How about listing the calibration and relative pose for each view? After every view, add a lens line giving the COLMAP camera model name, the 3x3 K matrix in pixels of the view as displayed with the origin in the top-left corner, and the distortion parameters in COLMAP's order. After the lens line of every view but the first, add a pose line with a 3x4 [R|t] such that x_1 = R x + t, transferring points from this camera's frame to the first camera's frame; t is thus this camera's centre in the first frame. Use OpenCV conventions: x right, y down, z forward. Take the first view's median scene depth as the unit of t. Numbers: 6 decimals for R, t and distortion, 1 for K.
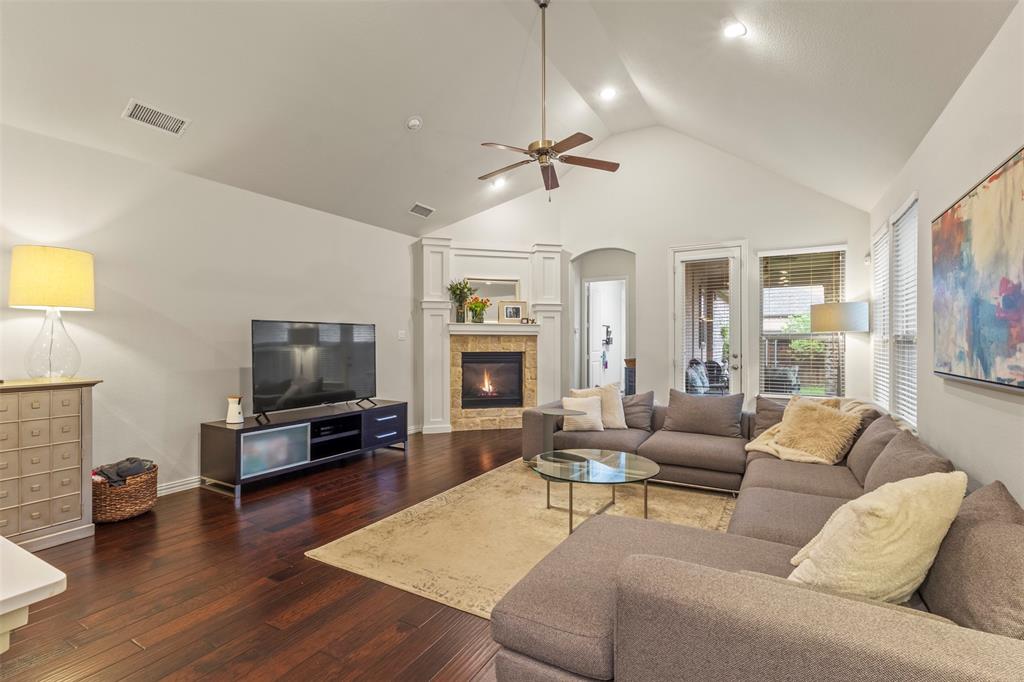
lens RADIAL K [[474.1, 0, 509.4], [0, 474.1, 344.8], [0, 0, 1]] dist [0.000511, 0.000944]
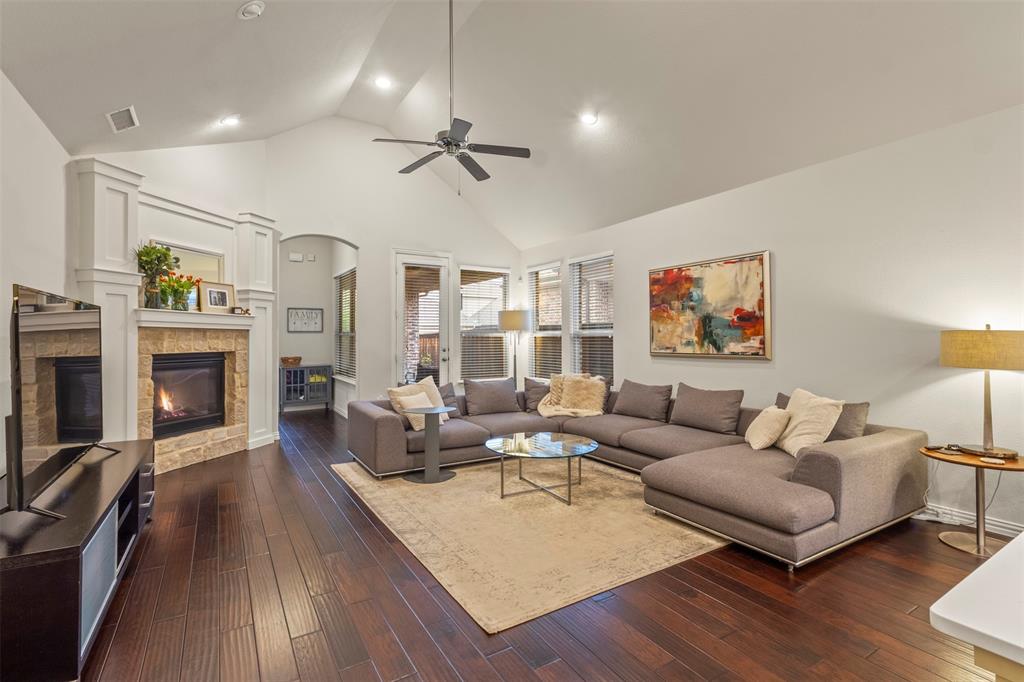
lens RADIAL K [[476.4, 0, 507.9], [0, 476.4, 332.1], [0, 0, 1]] dist [-0.000621, 0.000390]
pose [[0.476186, 0.010046, 0.879287, -0.448366], [0.009532, 0.999817, -0.016585, 0.000608], [-0.879293, 0.016279, 0.476003, 0.266540]]
